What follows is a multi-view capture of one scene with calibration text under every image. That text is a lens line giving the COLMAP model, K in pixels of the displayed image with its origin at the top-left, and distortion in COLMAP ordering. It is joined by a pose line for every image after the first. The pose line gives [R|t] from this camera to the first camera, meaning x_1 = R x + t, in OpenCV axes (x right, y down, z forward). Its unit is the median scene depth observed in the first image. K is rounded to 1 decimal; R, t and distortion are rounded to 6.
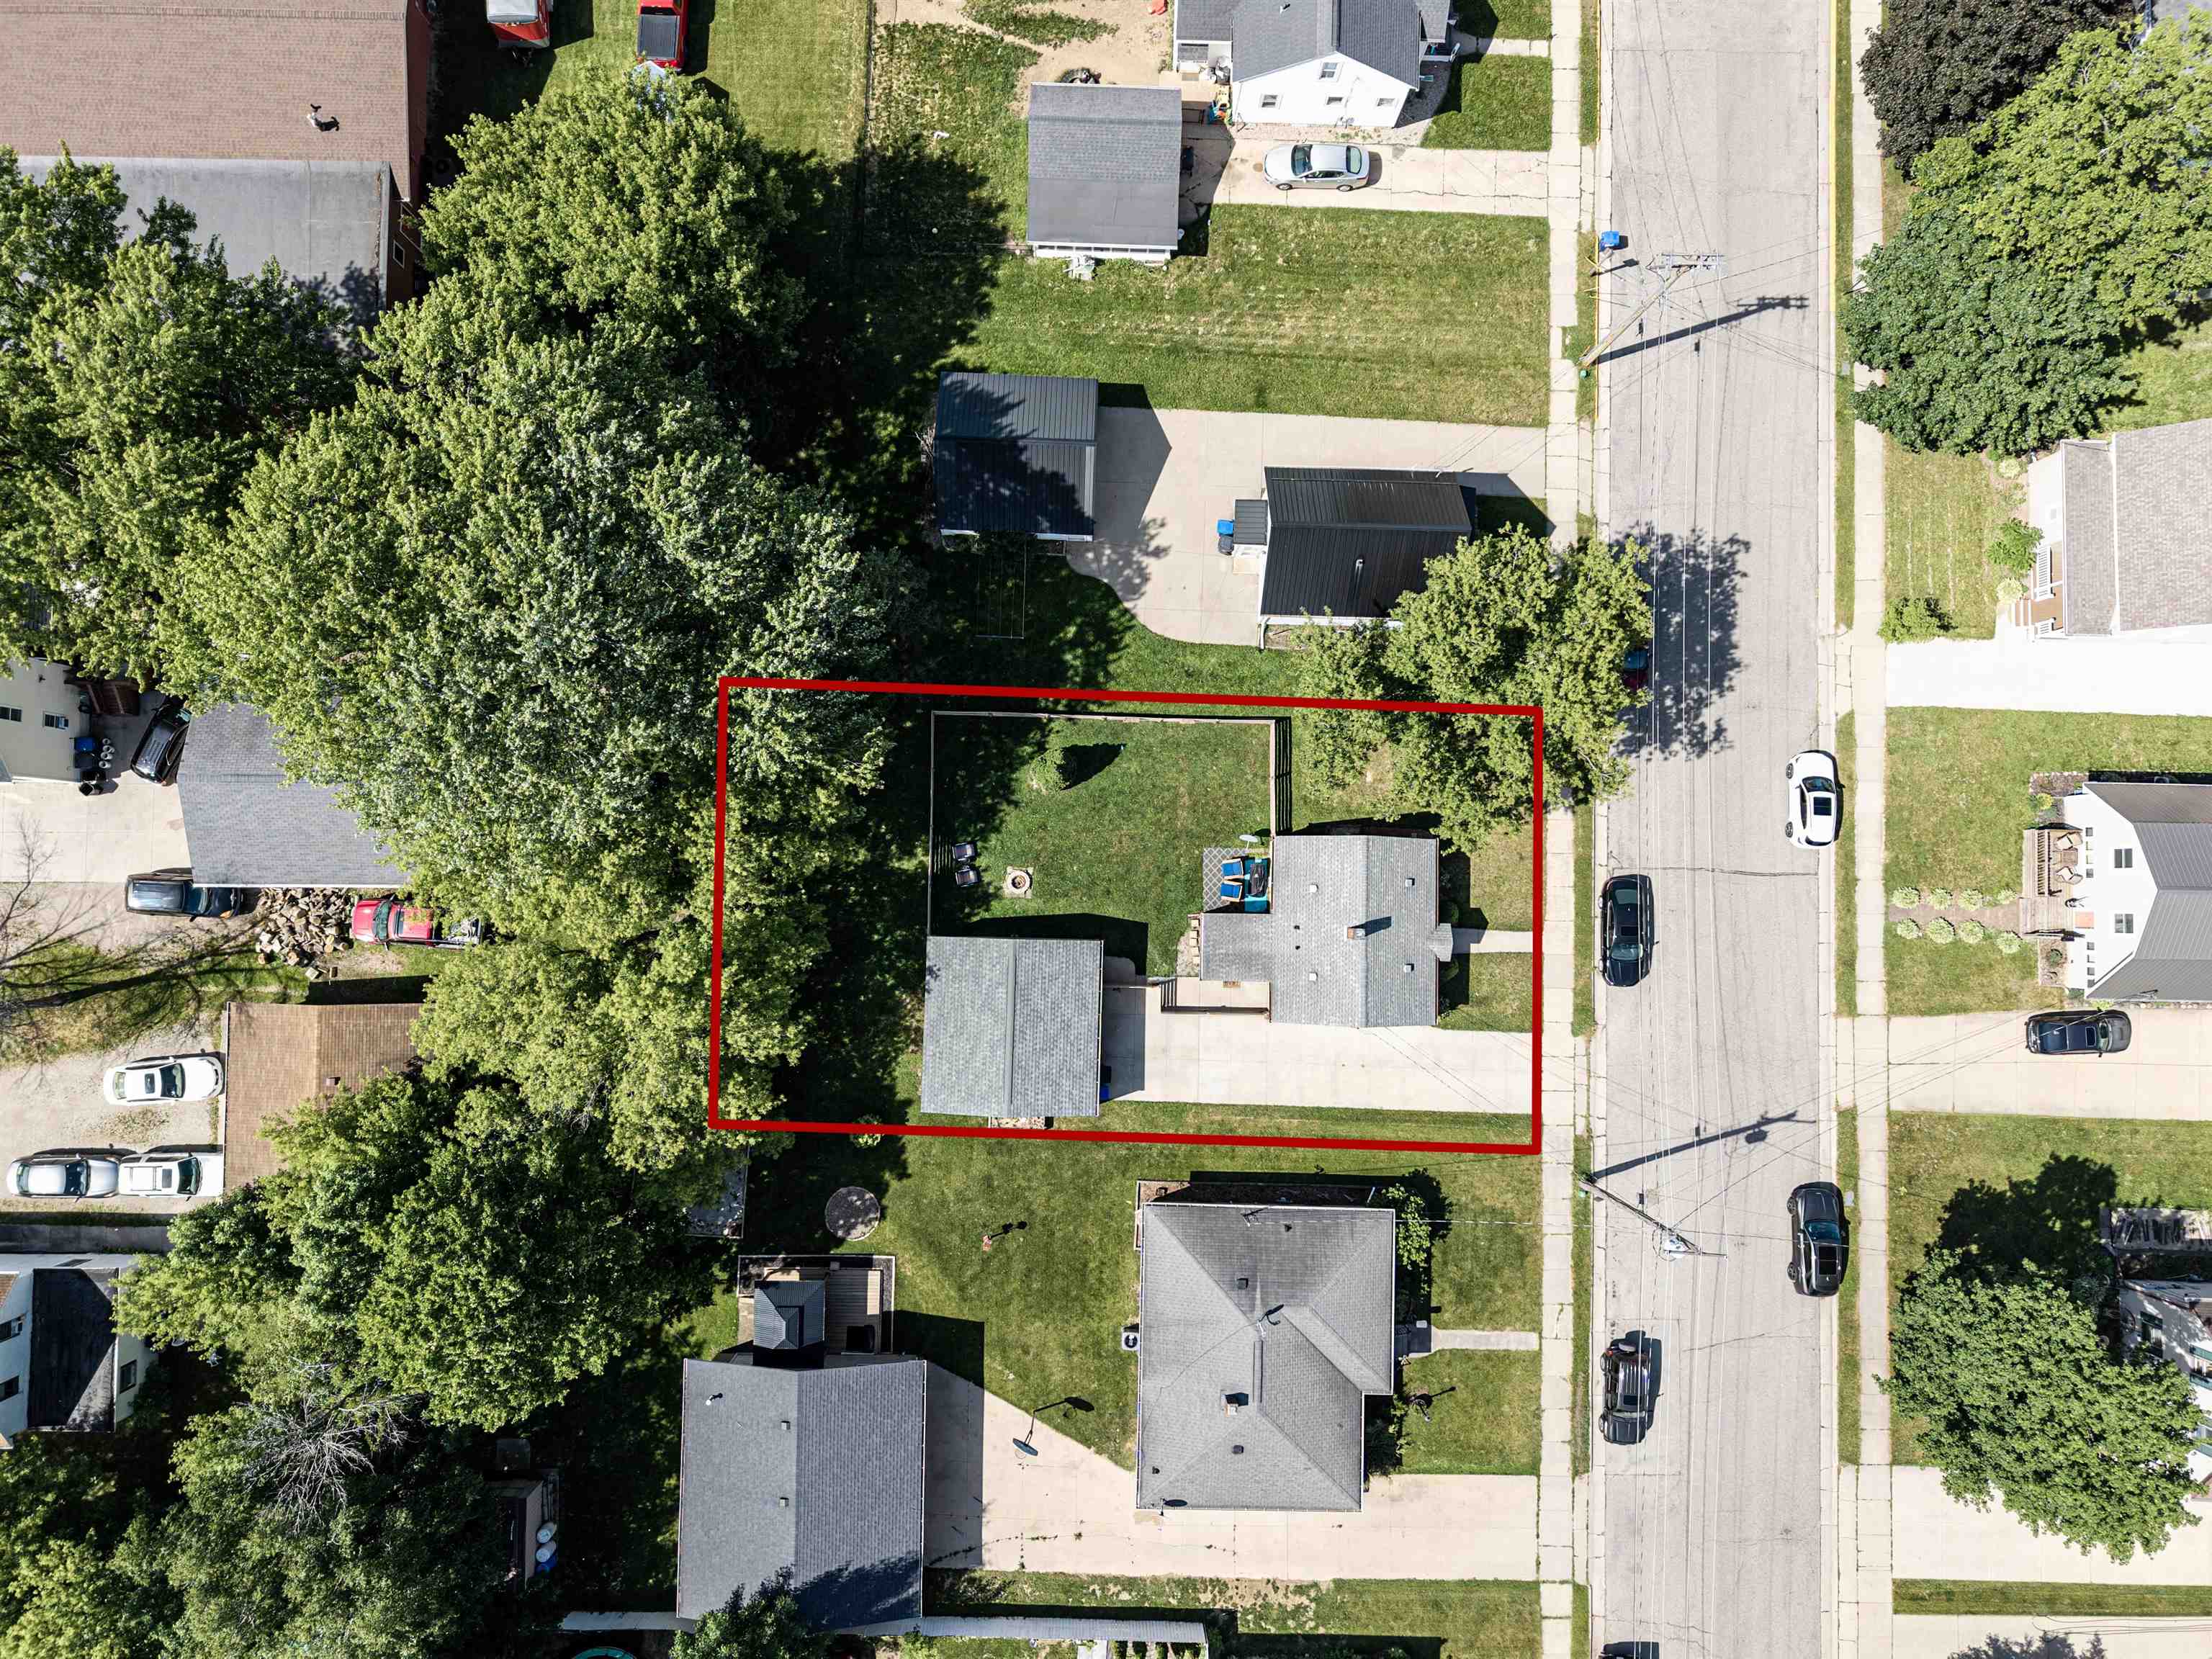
lens RADIAL K [[1473.7, 0, 1104.6], [0, 1473.7, 837.2], [0, 0, 1]] dist [0.004919, -0.000716]
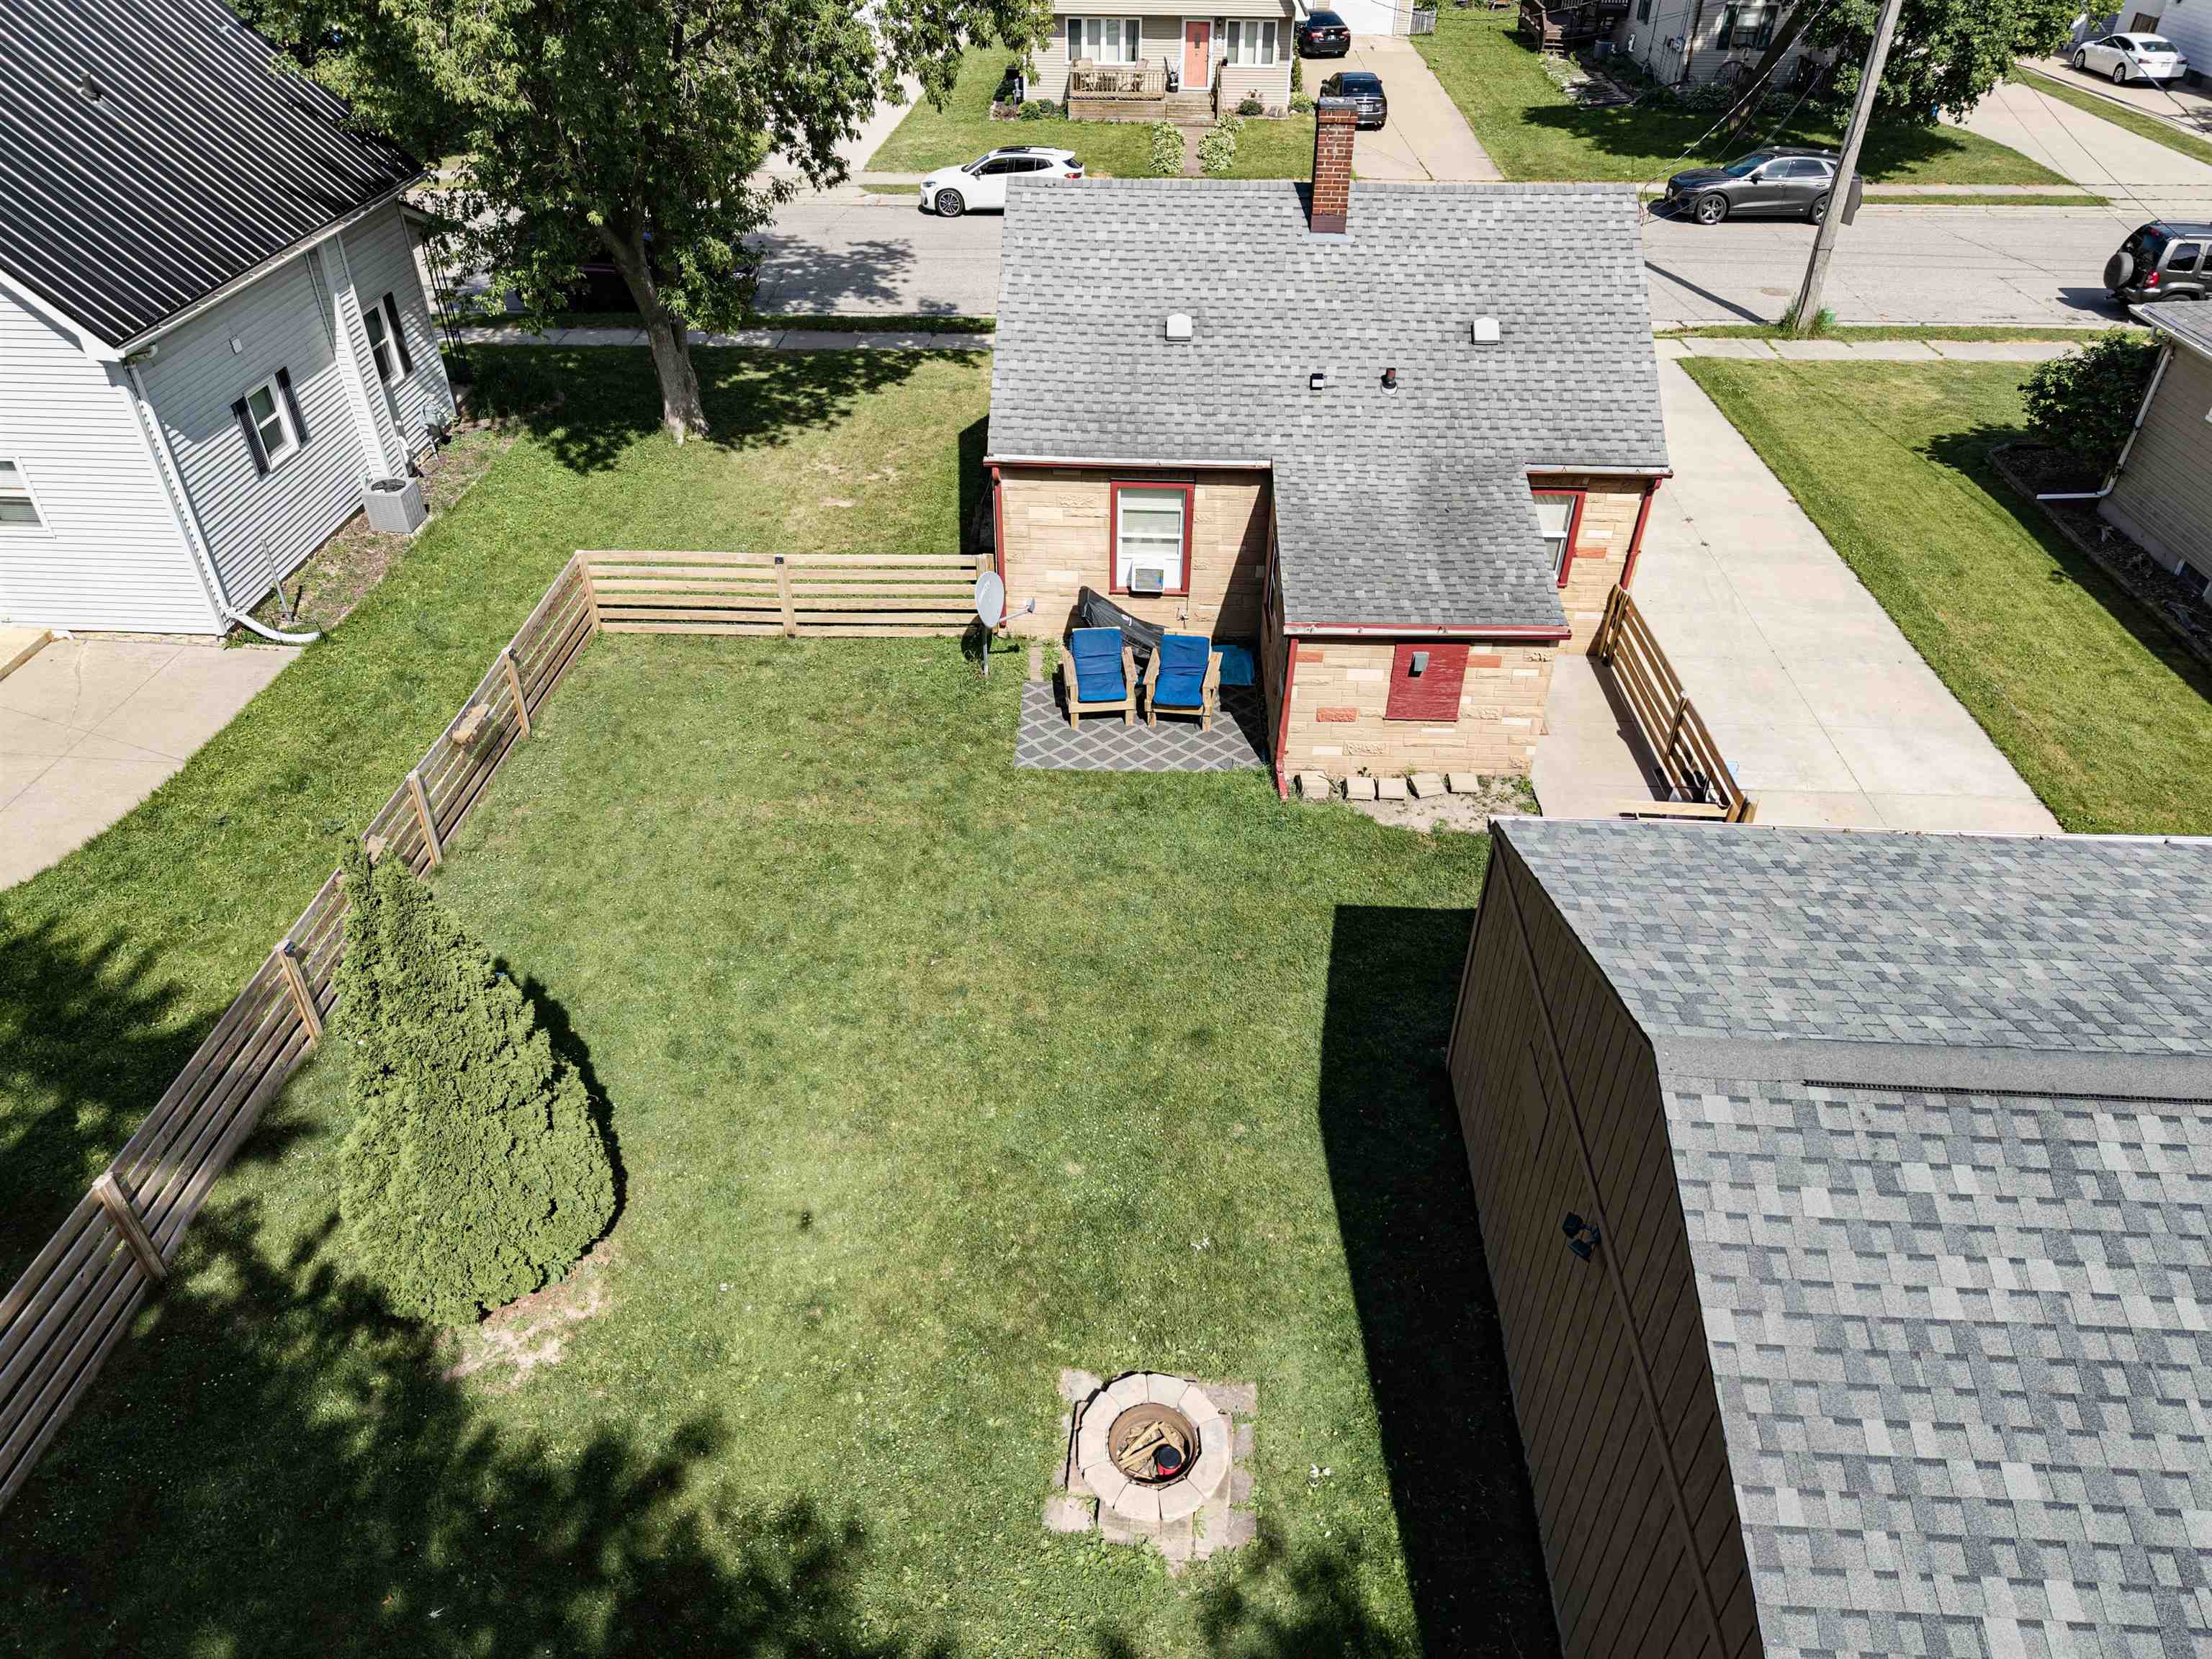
lens RADIAL K [[1507.8, 0, 1116.4], [0, 1507.8, 829.5], [0, 0, 1]] dist [0.008053, -0.000568]
pose [[0.013532, -0.606031, 0.795326, -0.144080], [0.998399, 0.051871, 0.022538, 0.019658], [-0.054913, 0.793748, 0.605763, 0.855738]]
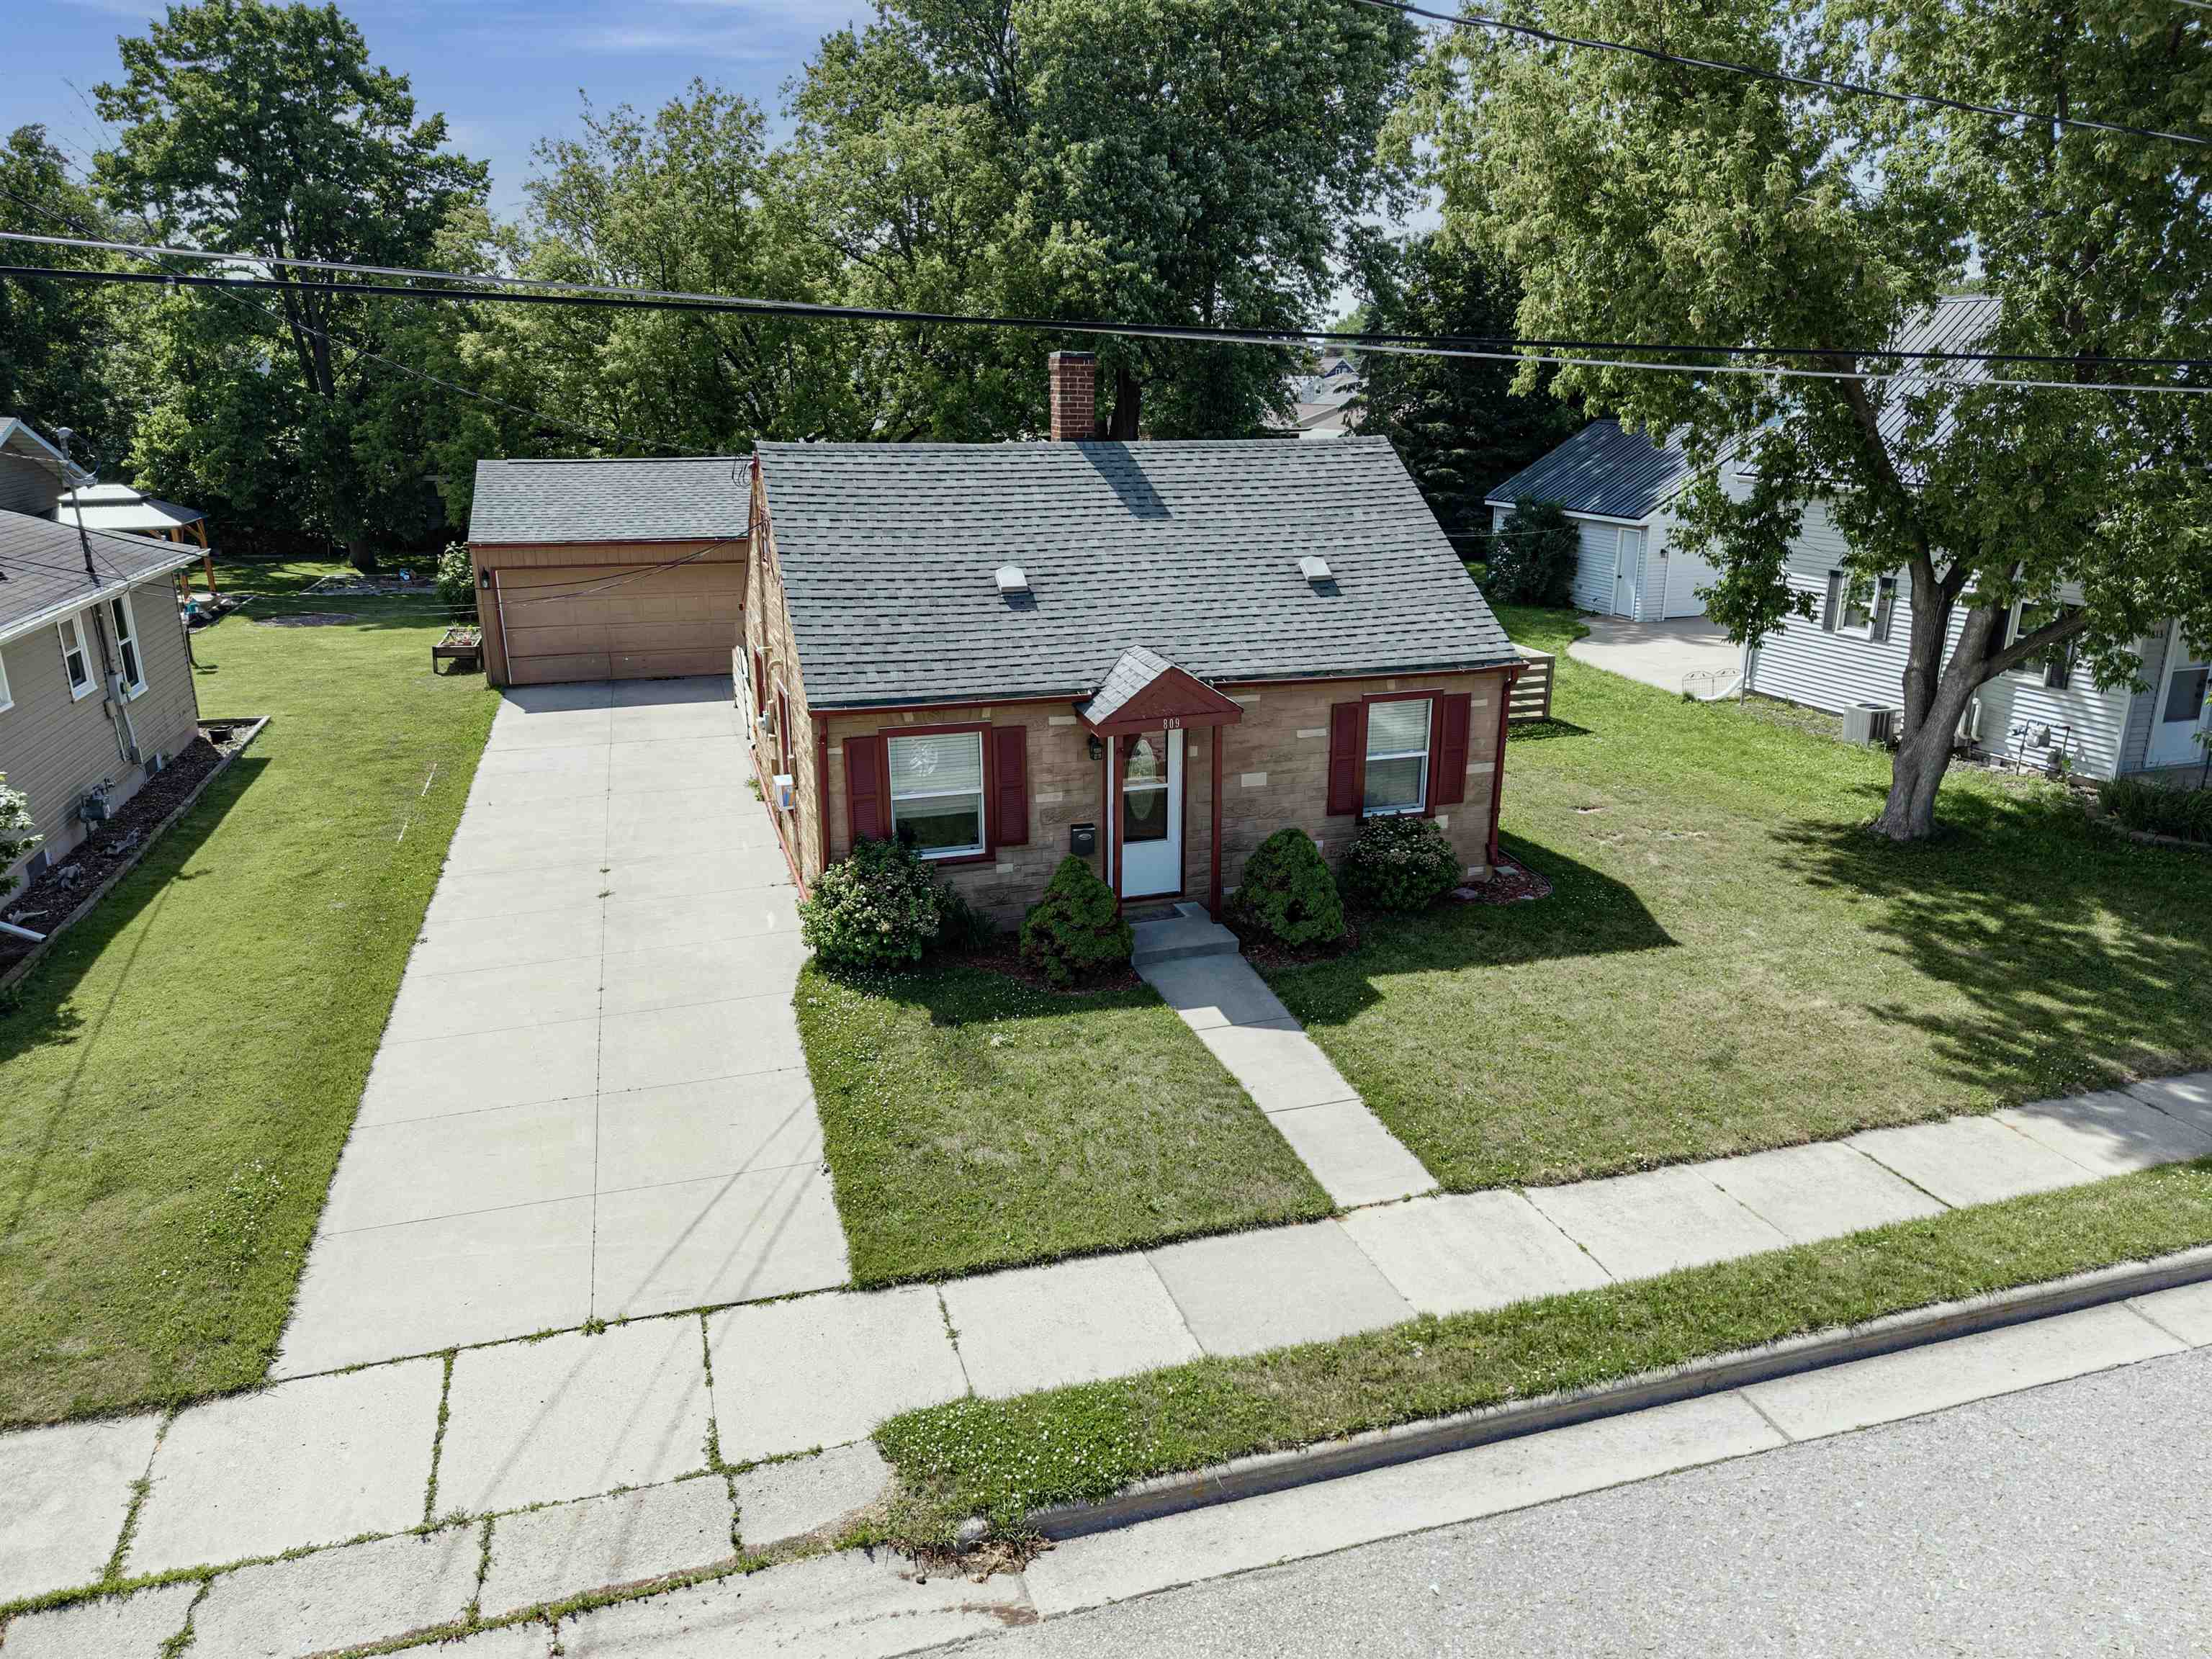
lens RADIAL K [[1486.6, 0, 1095.4], [0, 1486.6, 808.3], [0, 0, 1]] dist [0.005814, -0.005657]
pose [[0.317004, 0.232730, -0.919426, 0.437574], [-0.946975, 0.131232, -0.293284, 0.147777], [0.052402, 0.963647, 0.261991, 0.925921]]
